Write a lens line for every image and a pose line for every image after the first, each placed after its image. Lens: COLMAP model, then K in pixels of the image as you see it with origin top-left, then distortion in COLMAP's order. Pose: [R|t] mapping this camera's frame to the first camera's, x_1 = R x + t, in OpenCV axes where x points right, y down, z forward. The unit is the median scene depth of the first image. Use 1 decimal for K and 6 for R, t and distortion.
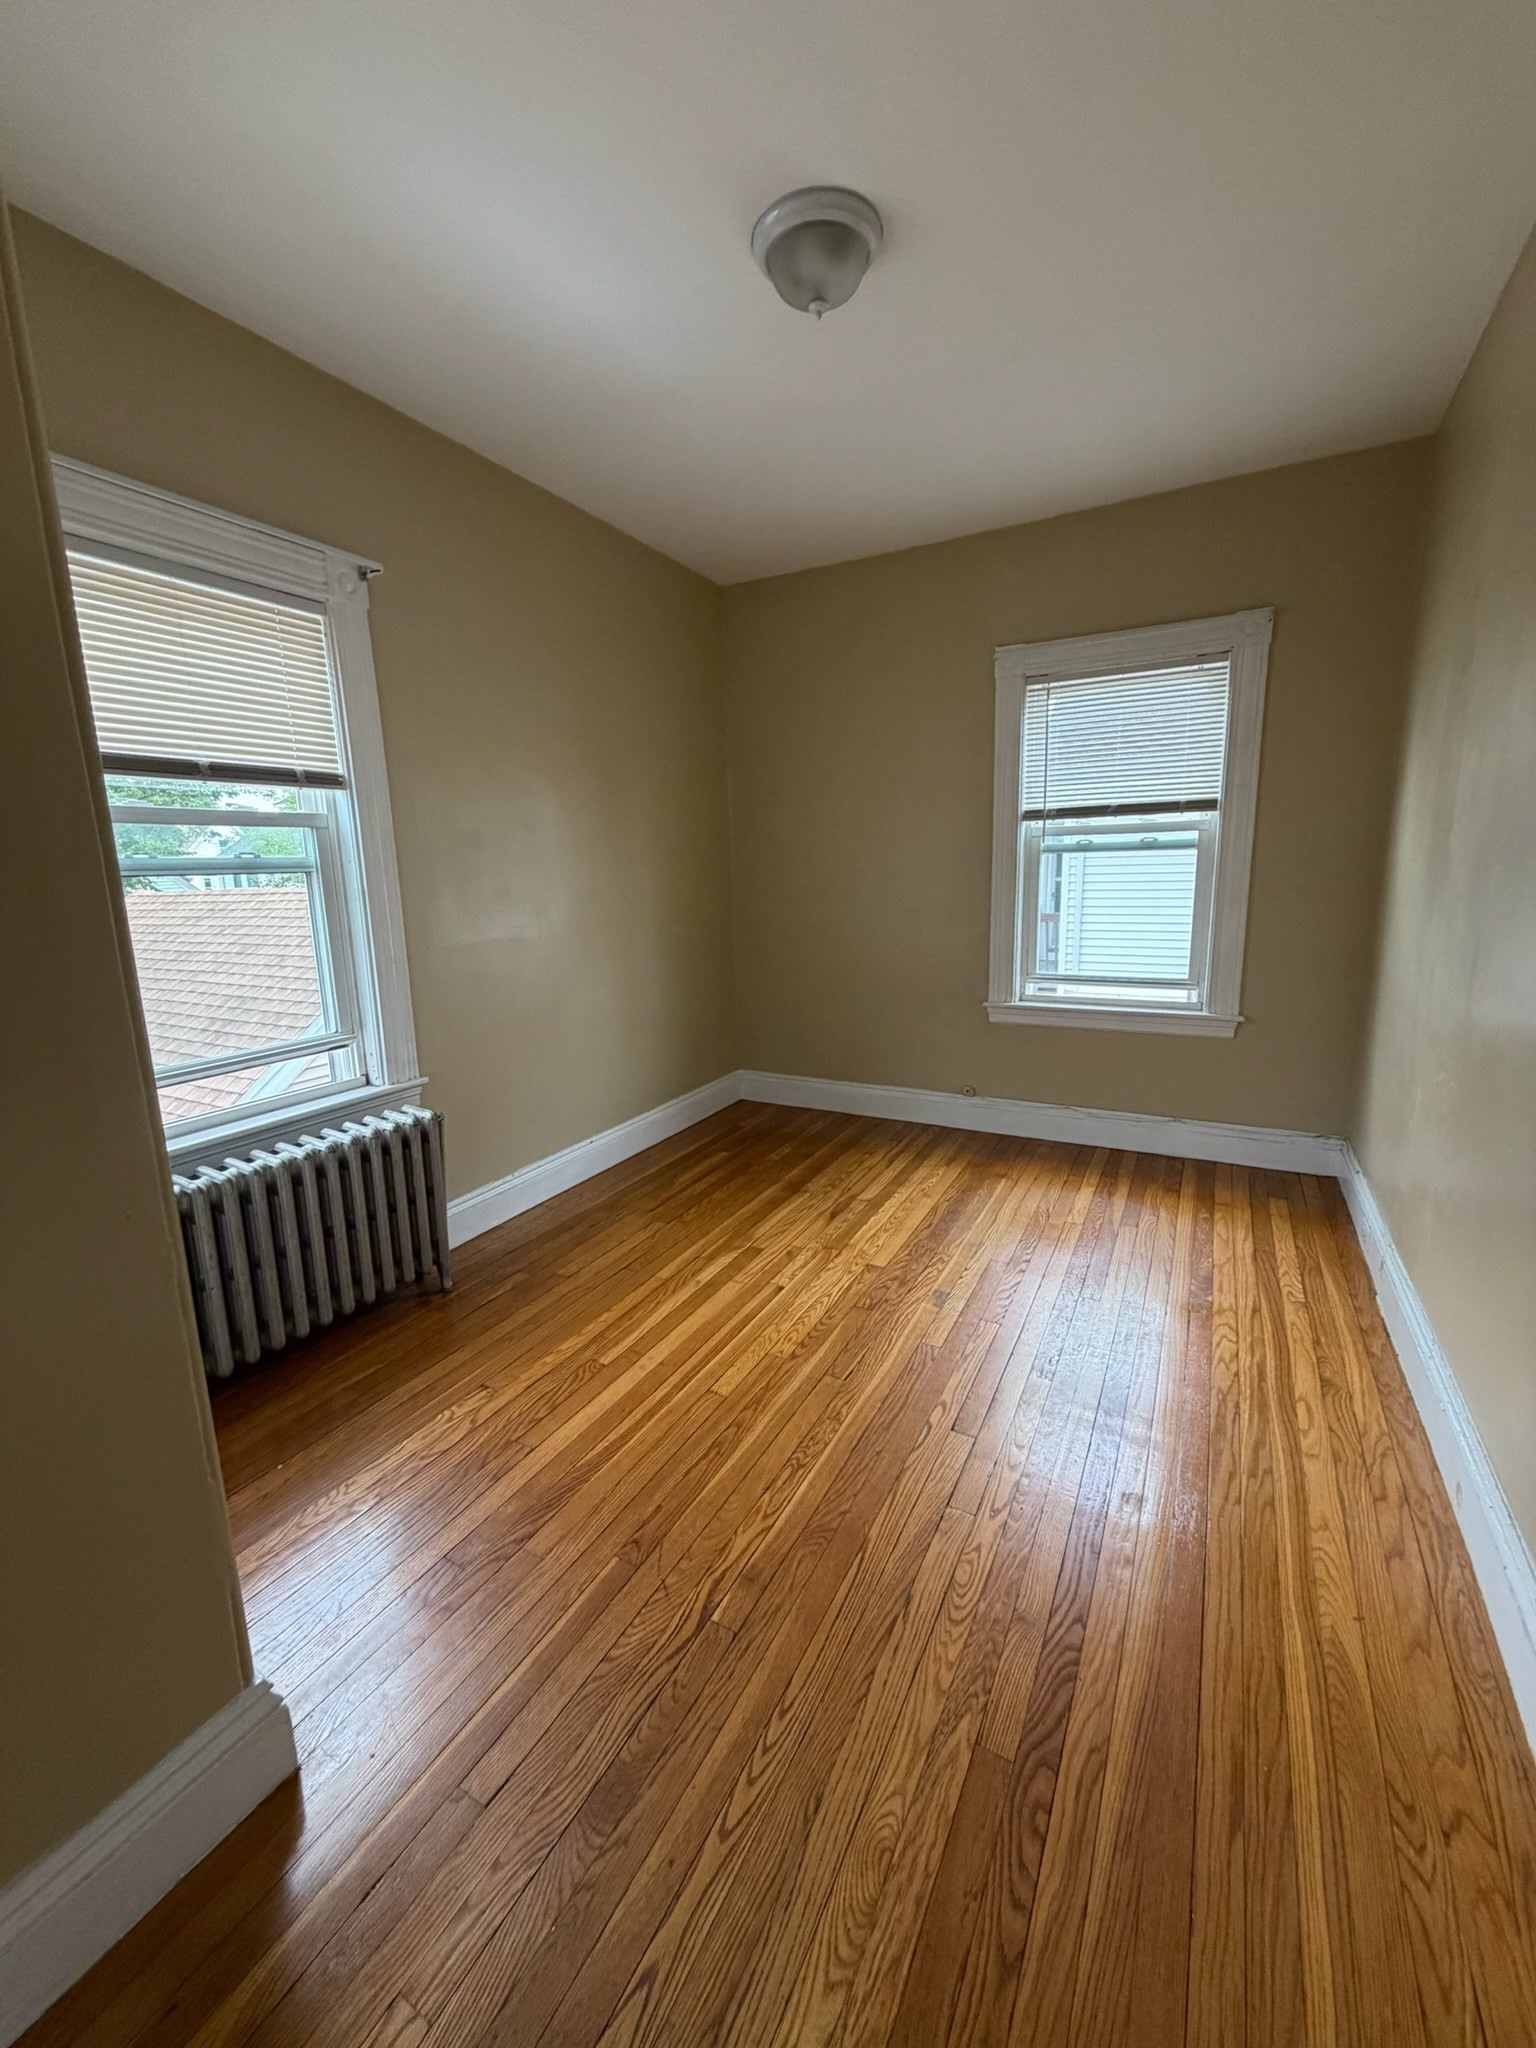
lens RADIAL K [[816.7, 0, 771.3], [0, 816.7, 1016.5], [0, 0, 1]] dist [0.000403, -0.000204]
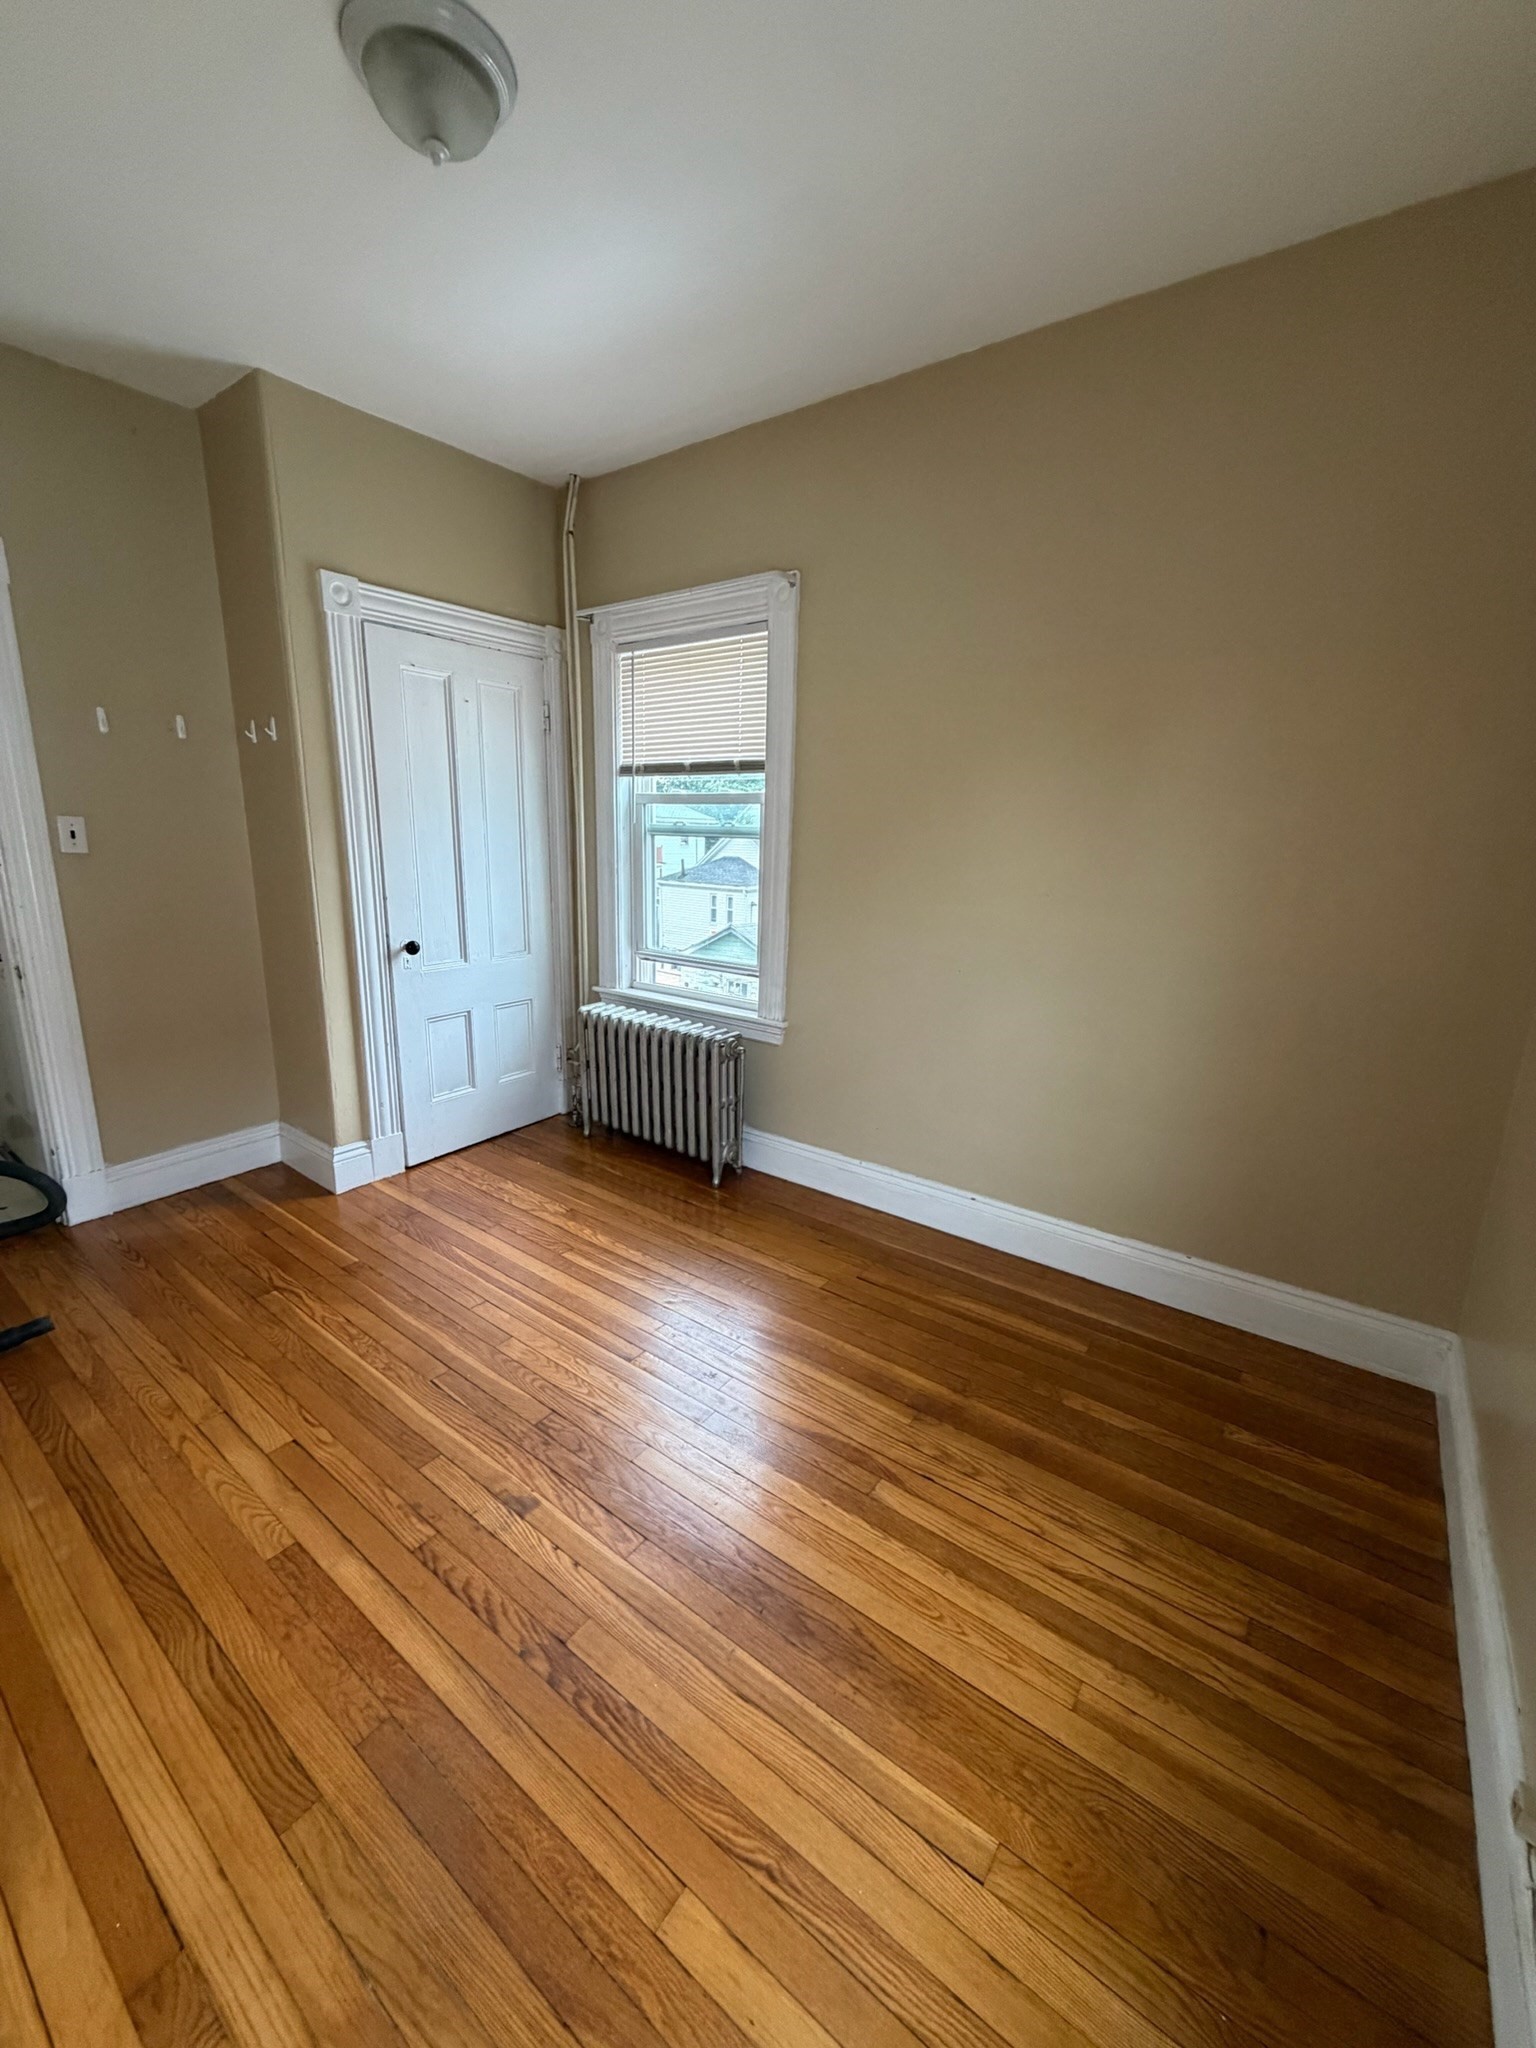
lens RADIAL K [[816.7, 0, 771.3], [0, 816.7, 1016.5], [0, 0, 1]] dist [0.000403, -0.000204]
pose [[-0.145508, 0.240626, -0.959649, 0.671262], [-0.203498, 0.941953, 0.267044, -0.235409], [0.968203, 0.234144, -0.088095, 1.081205]]
